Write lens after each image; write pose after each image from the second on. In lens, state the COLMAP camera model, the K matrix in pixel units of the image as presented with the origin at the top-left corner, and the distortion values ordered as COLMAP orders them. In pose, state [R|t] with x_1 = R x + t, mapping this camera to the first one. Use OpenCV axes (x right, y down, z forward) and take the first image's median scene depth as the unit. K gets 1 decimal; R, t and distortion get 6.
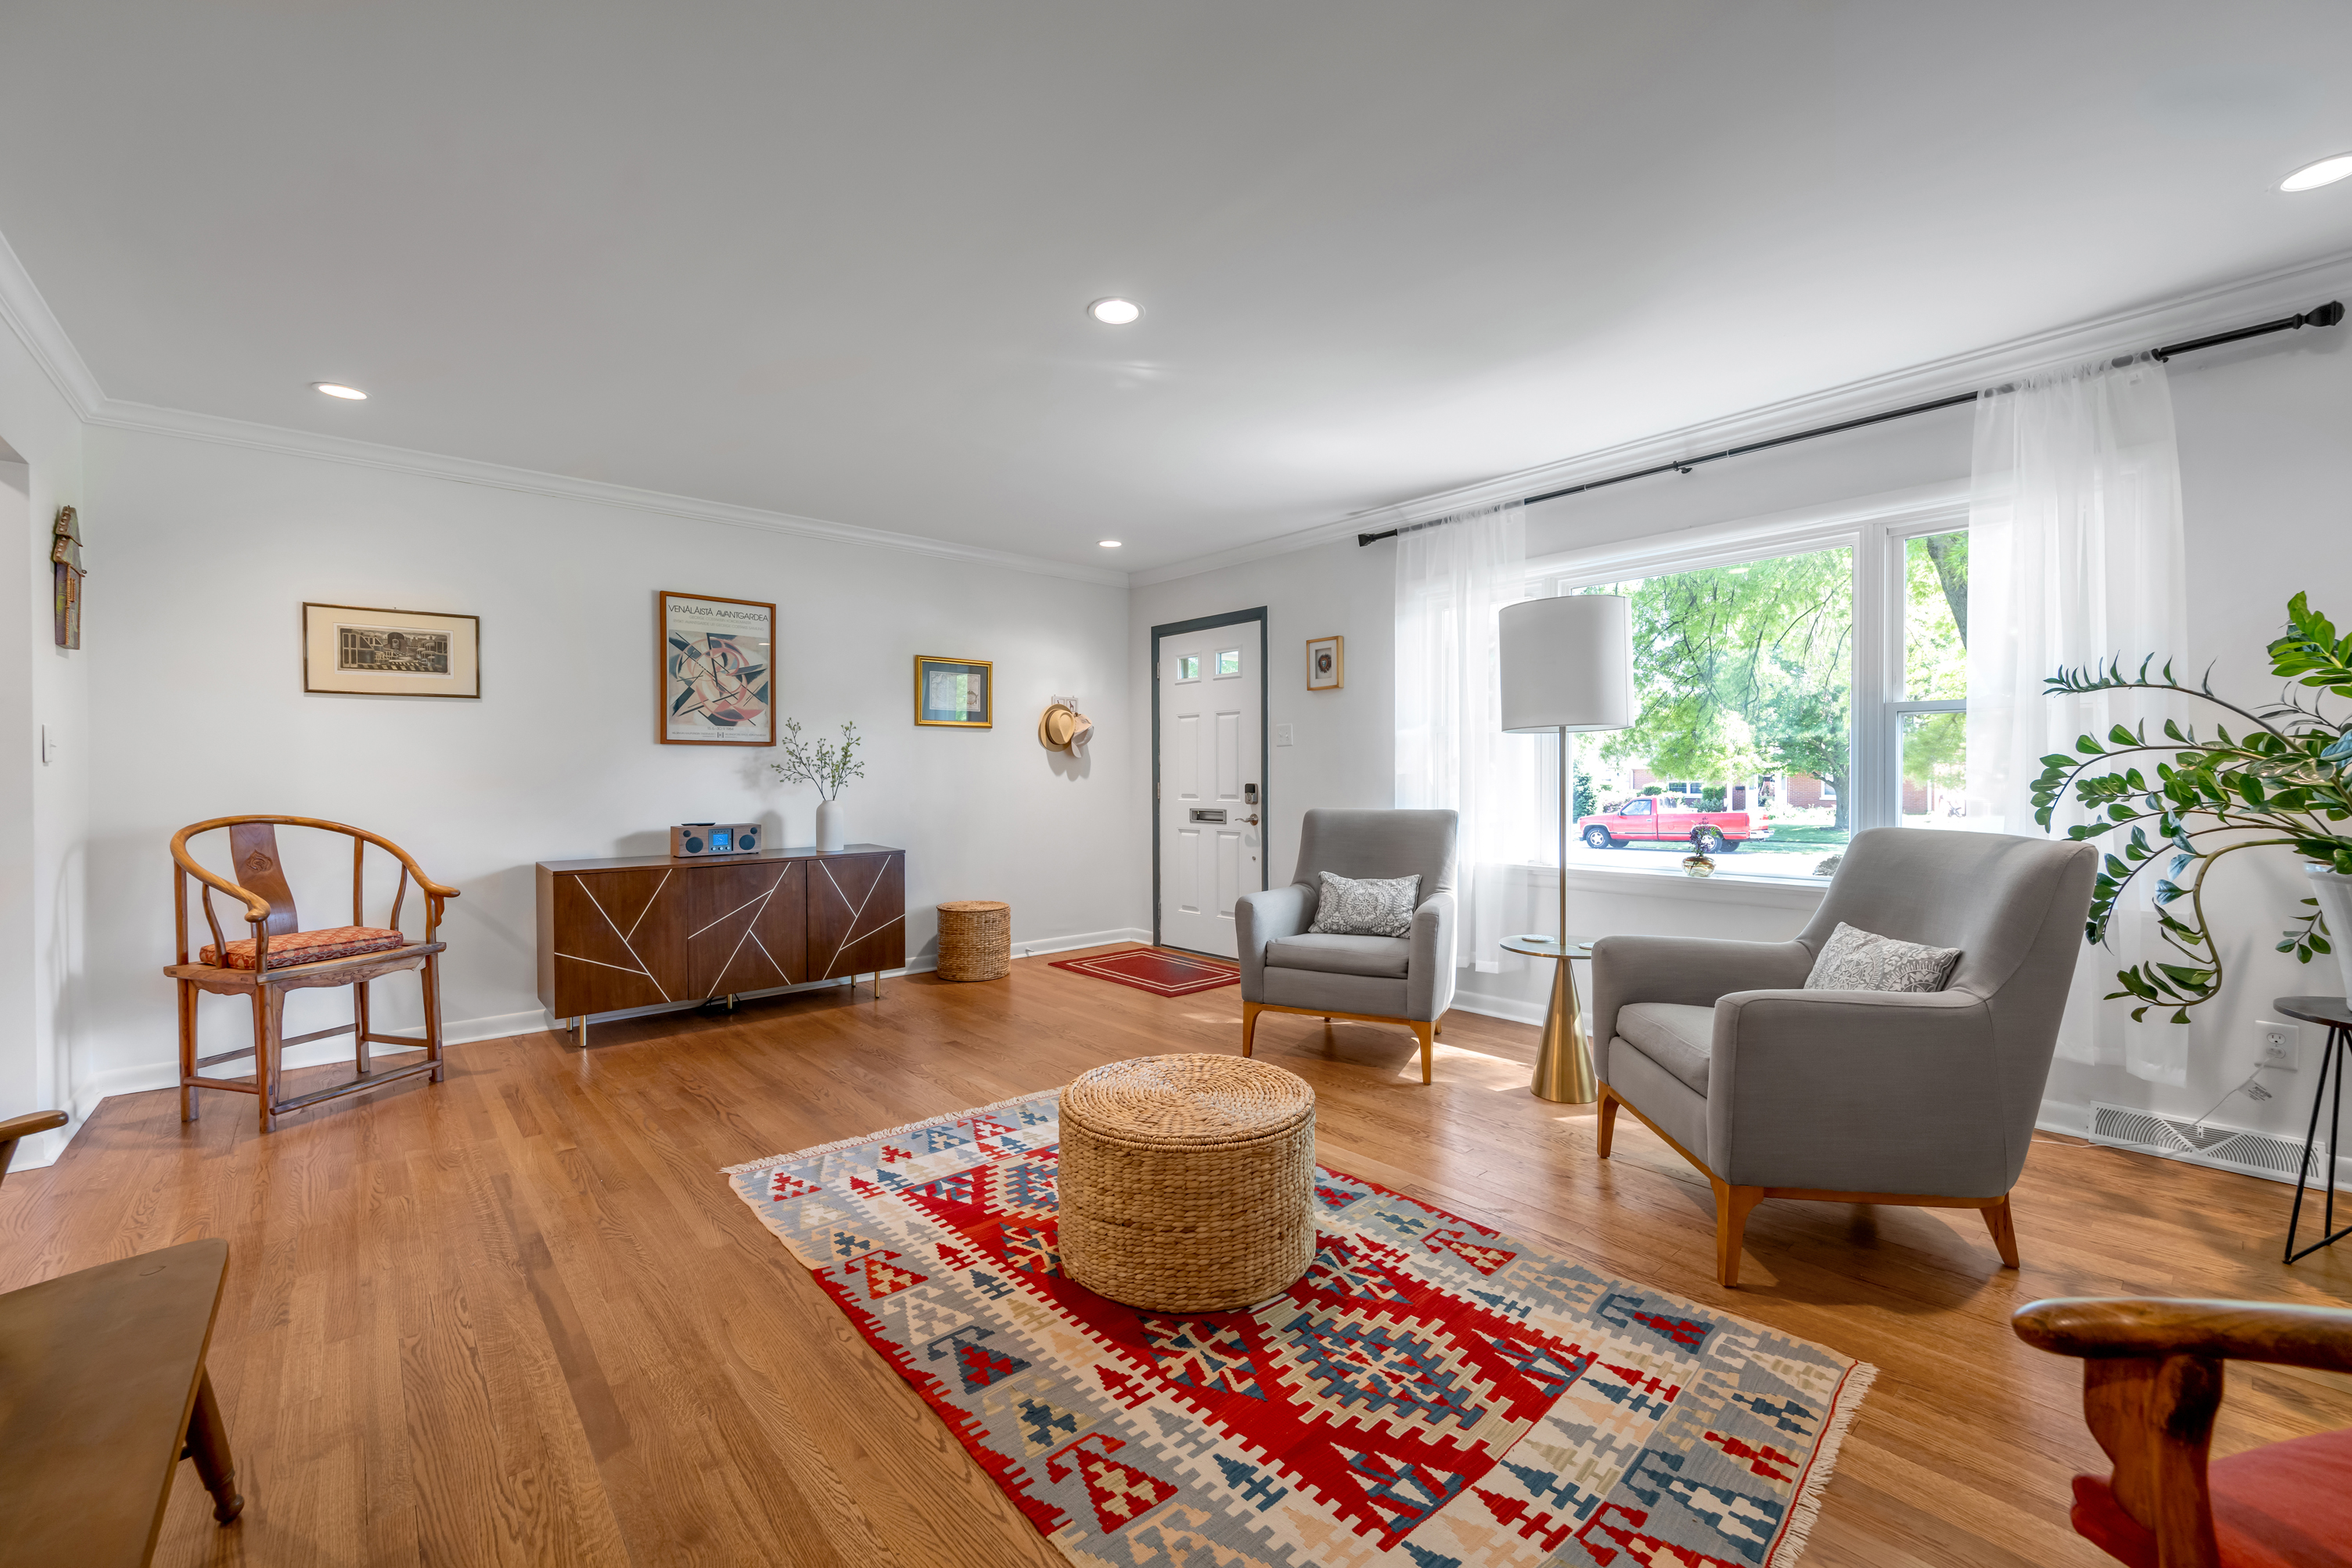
lens RADIAL K [[963.5, 0, 1179.2], [0, 963.5, 783.3], [0, 0, 1]] dist [-0.002667, -0.000529]
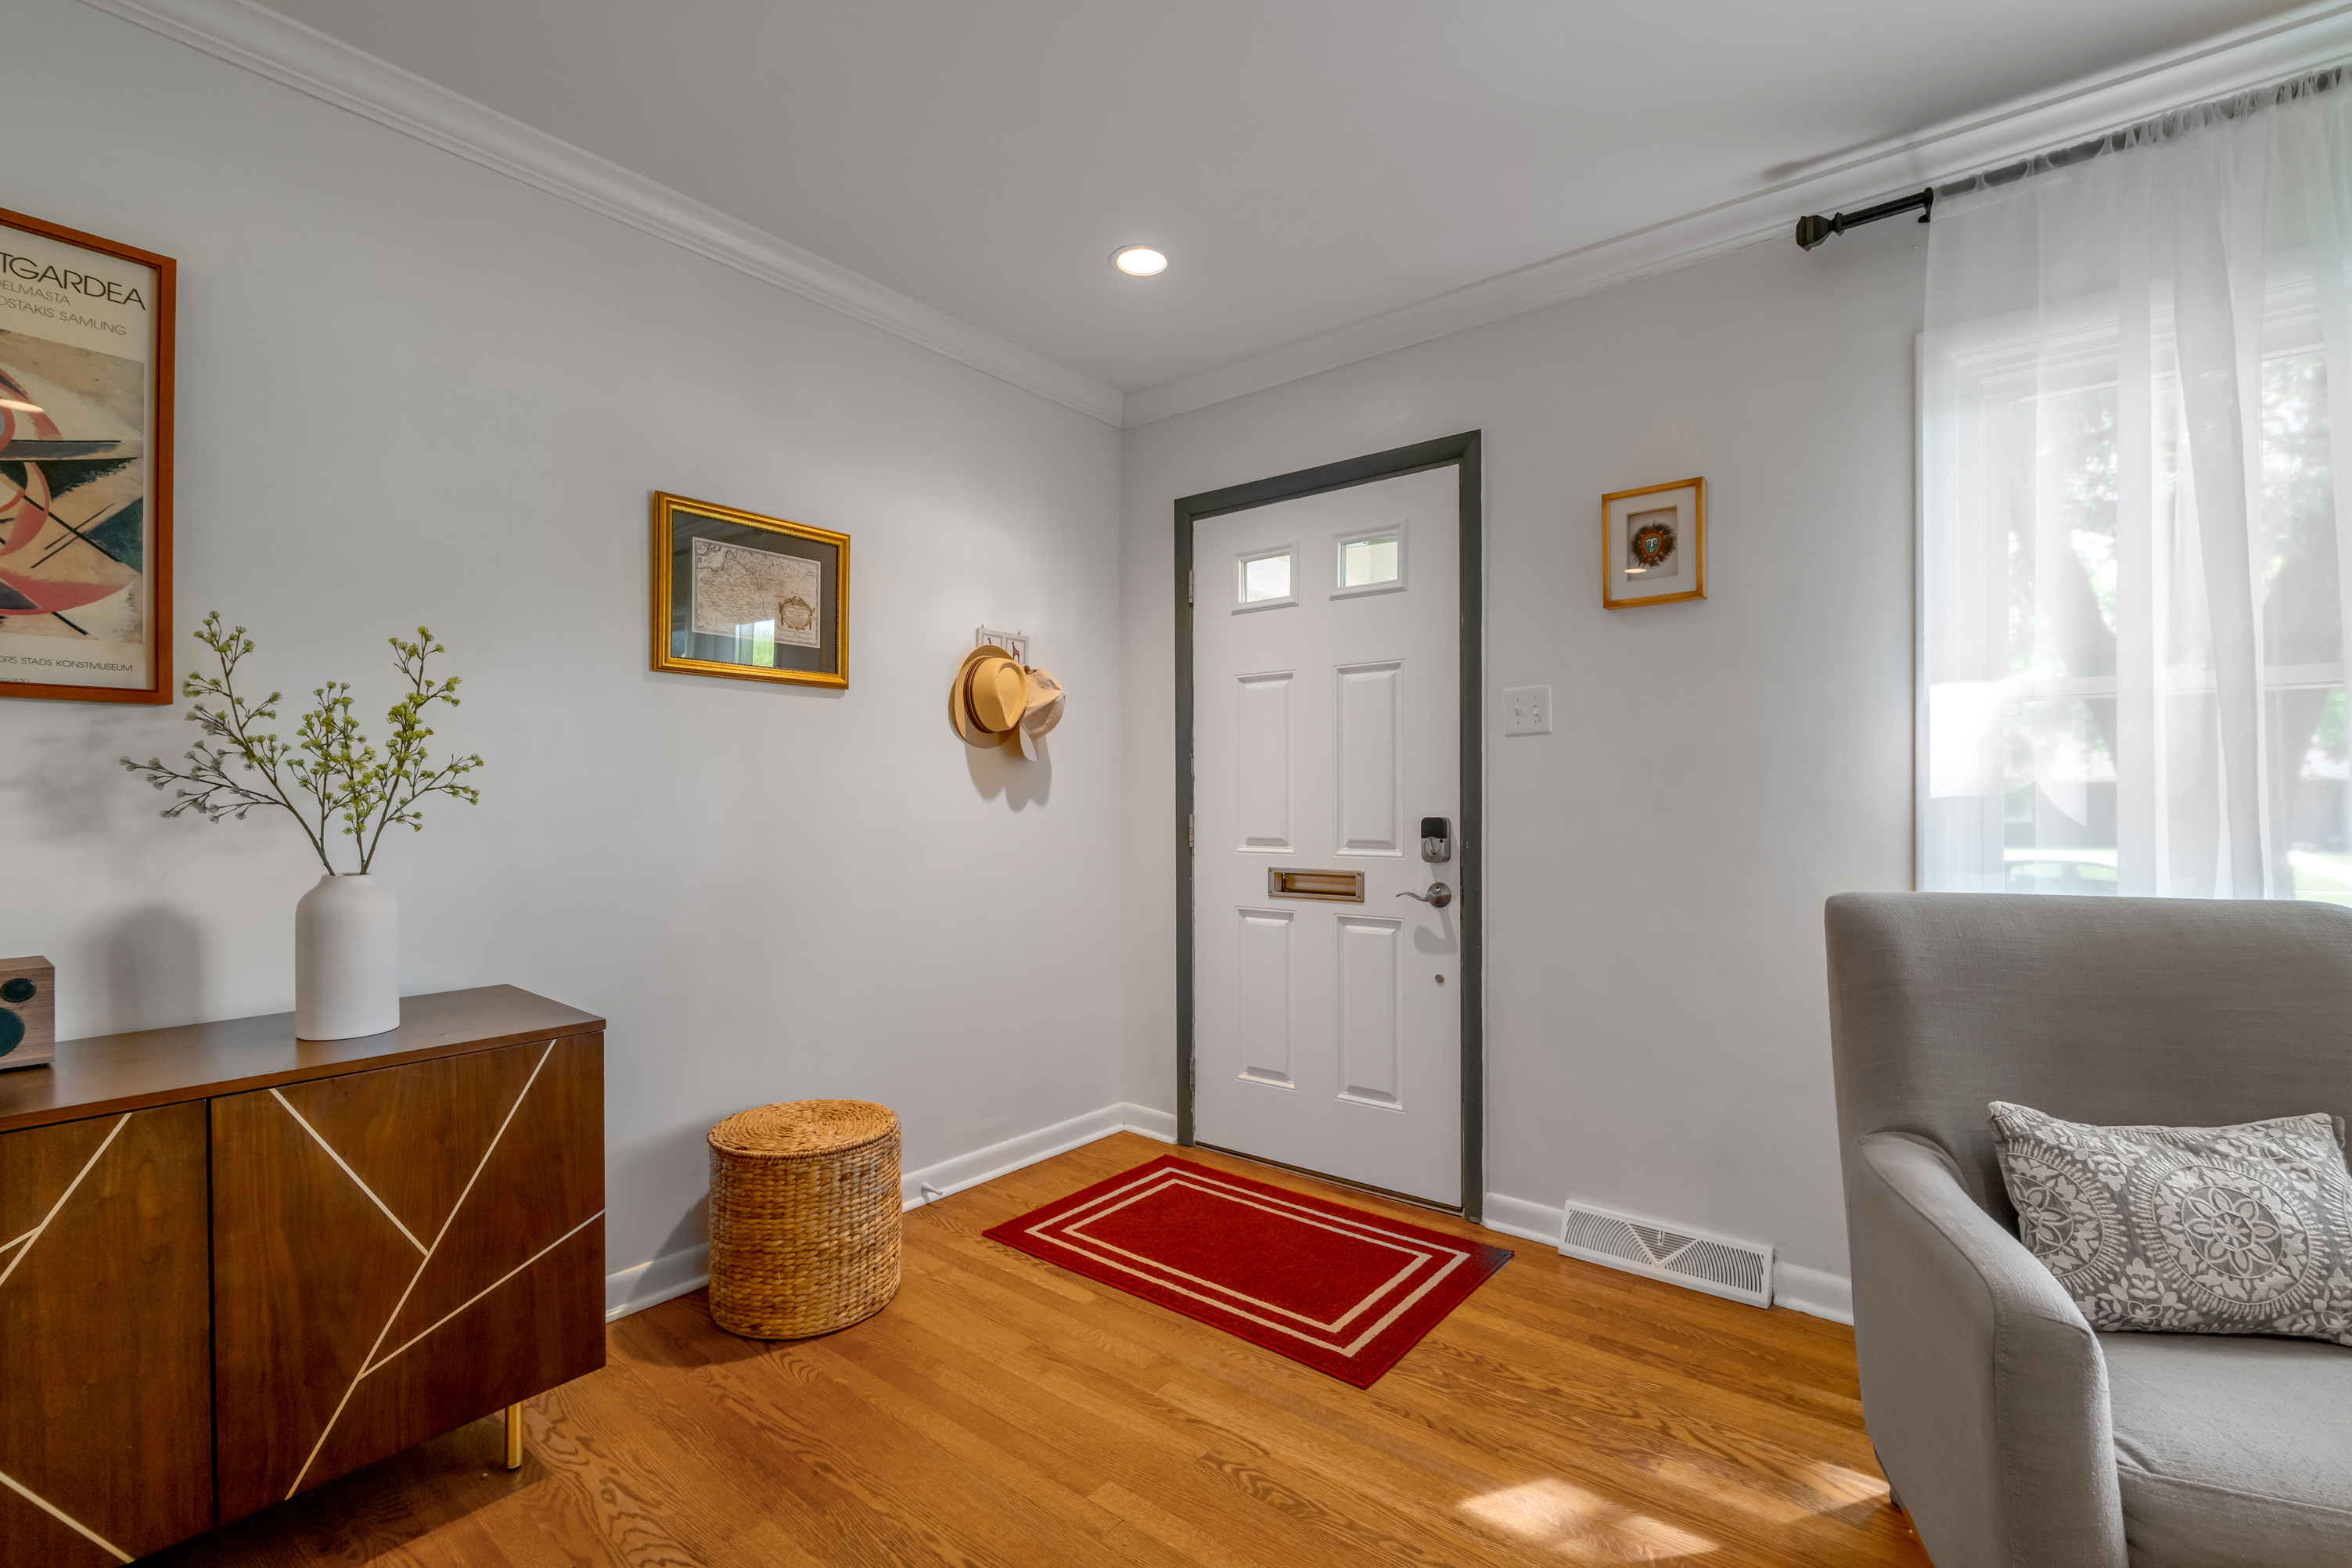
lens RADIAL K [[1032.6, 0, 1188.0], [0, 1032.6, 800.4], [0, 0, 1]] dist [-0.004584, -0.000789]
pose [[0.983363, 0.002548, 0.181632, -0.193577], [-0.001131, 0.999968, -0.007909, -0.005679], [-0.181646, 0.007573, 0.983335, 0.782529]]
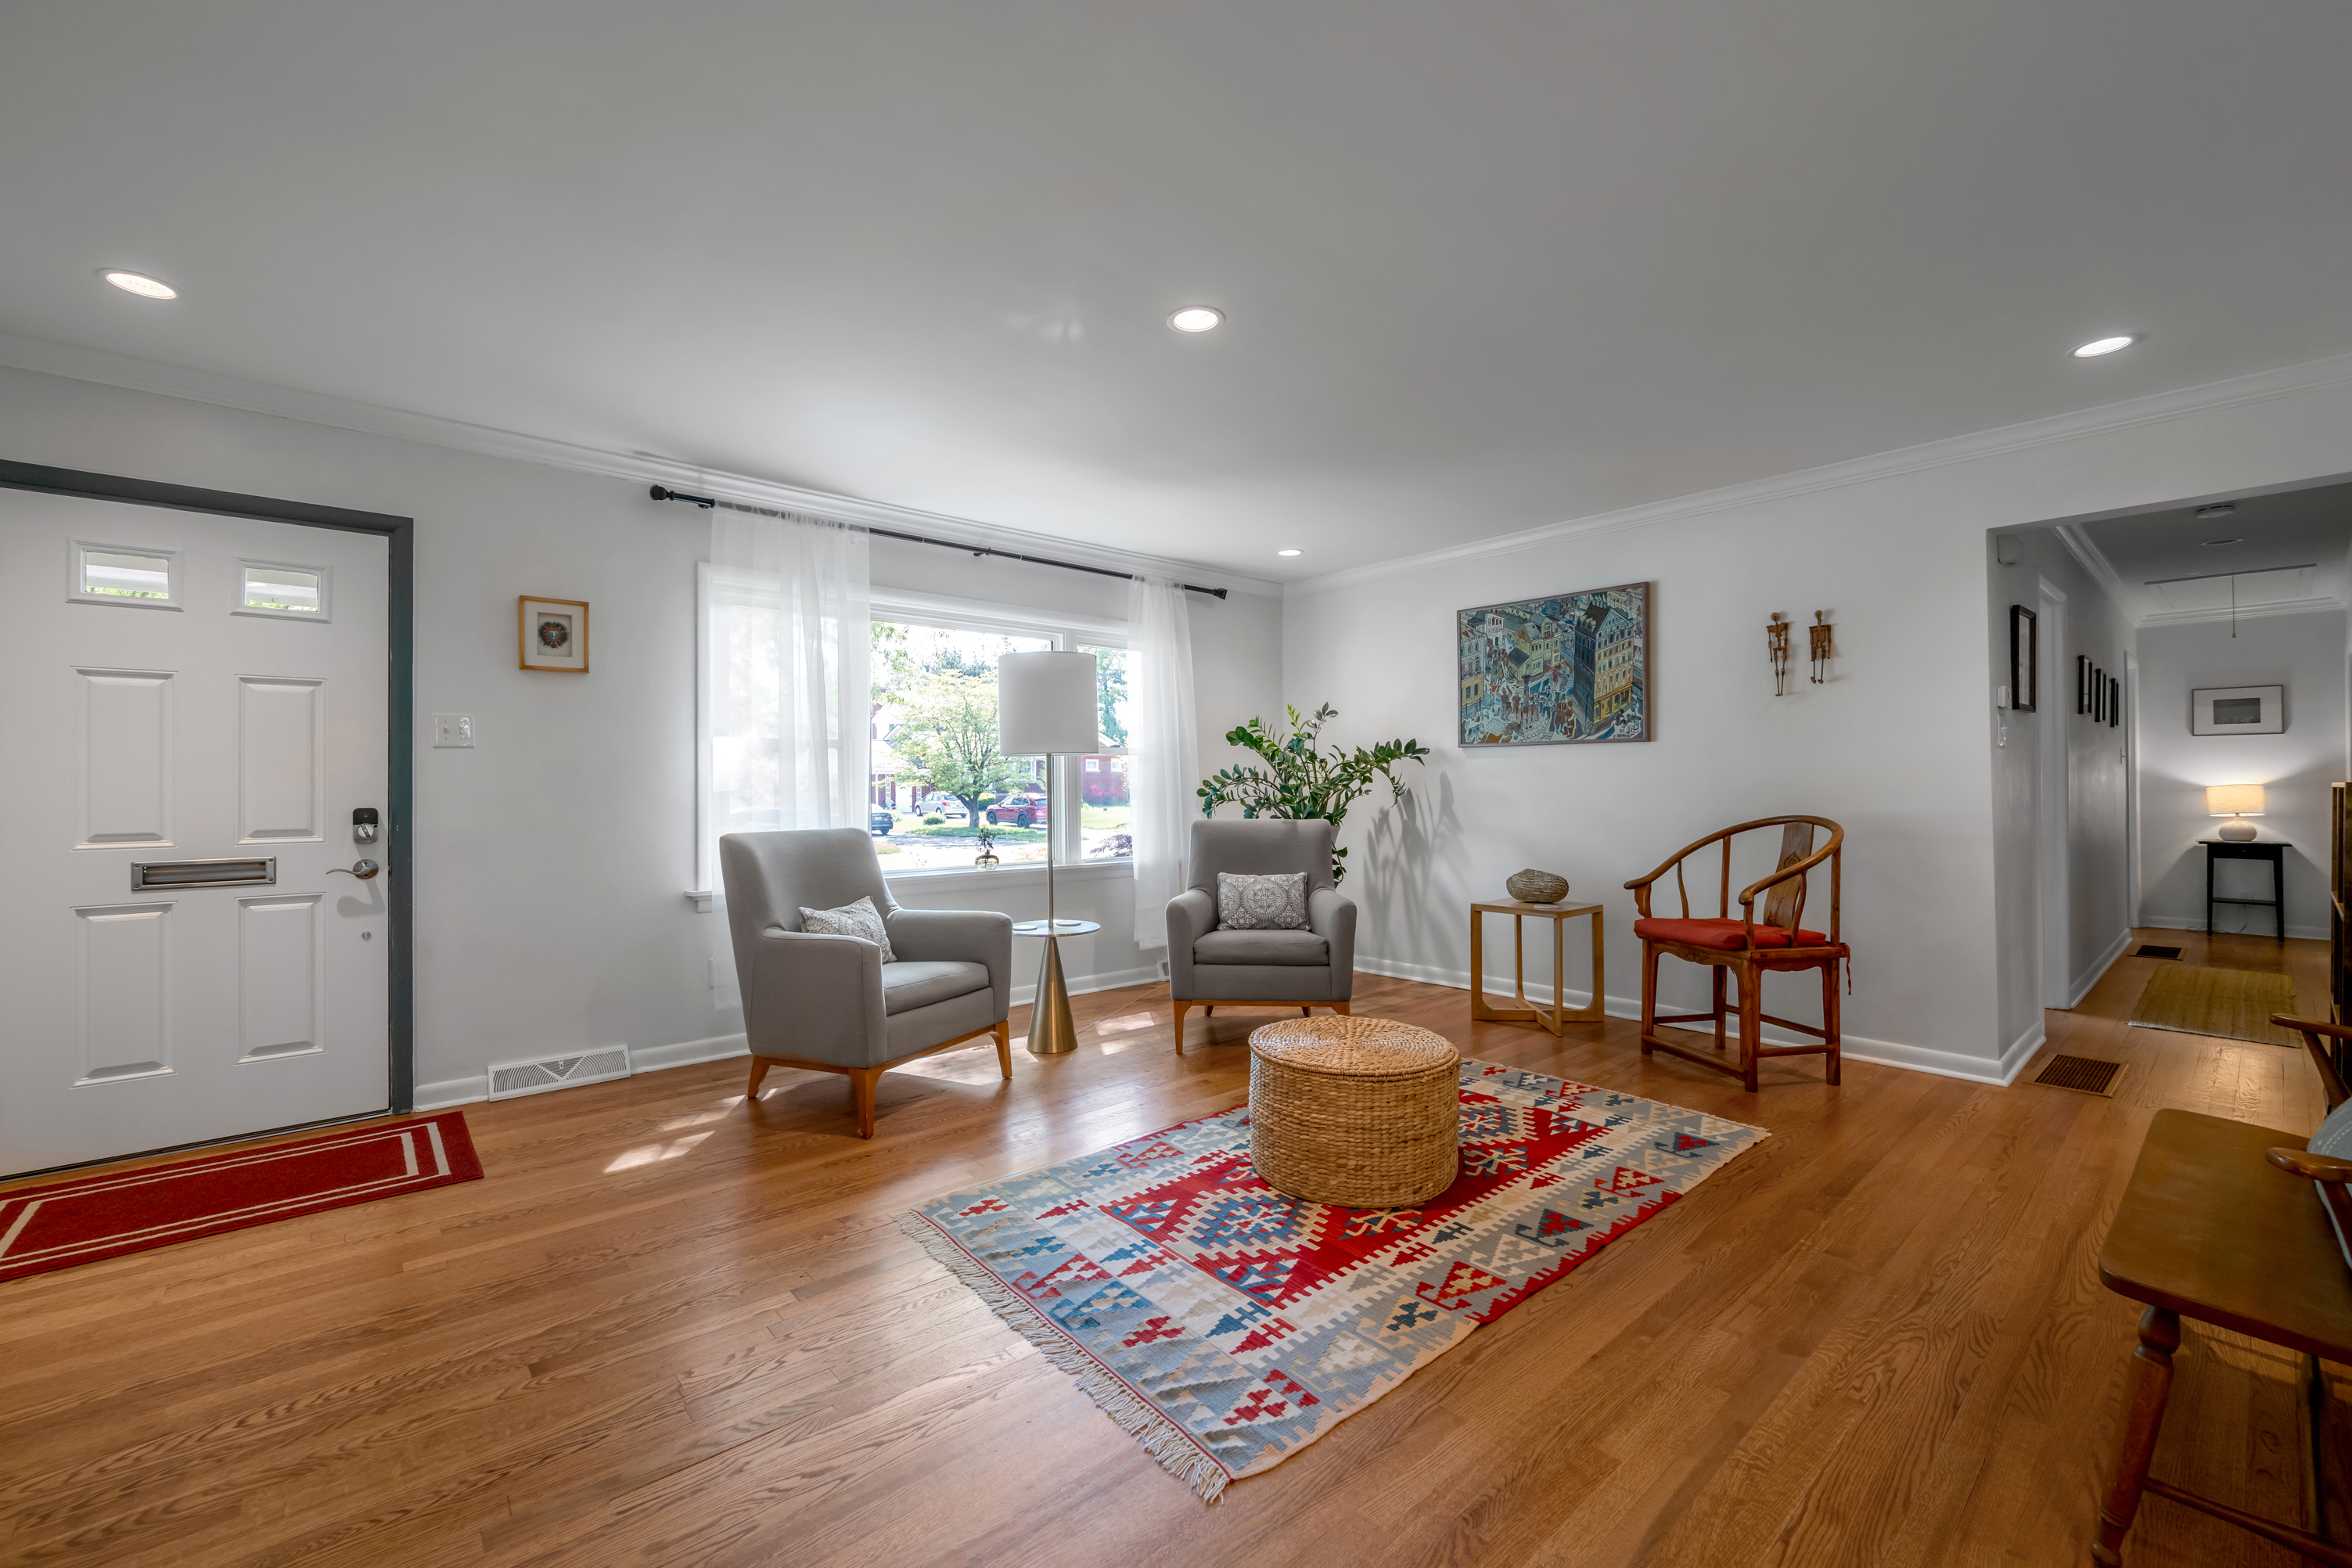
lens RADIAL K [[963.5, 0, 1179.2], [0, 963.5, 783.3], [0, 0, 1]] dist [-0.002667, -0.000529]
pose [[-0.005070, 0.010354, 0.999934, -0.753702], [0.013475, 0.999856, -0.010285, -0.003313], [-0.999896, 0.013422, -0.005209, 0.741509]]
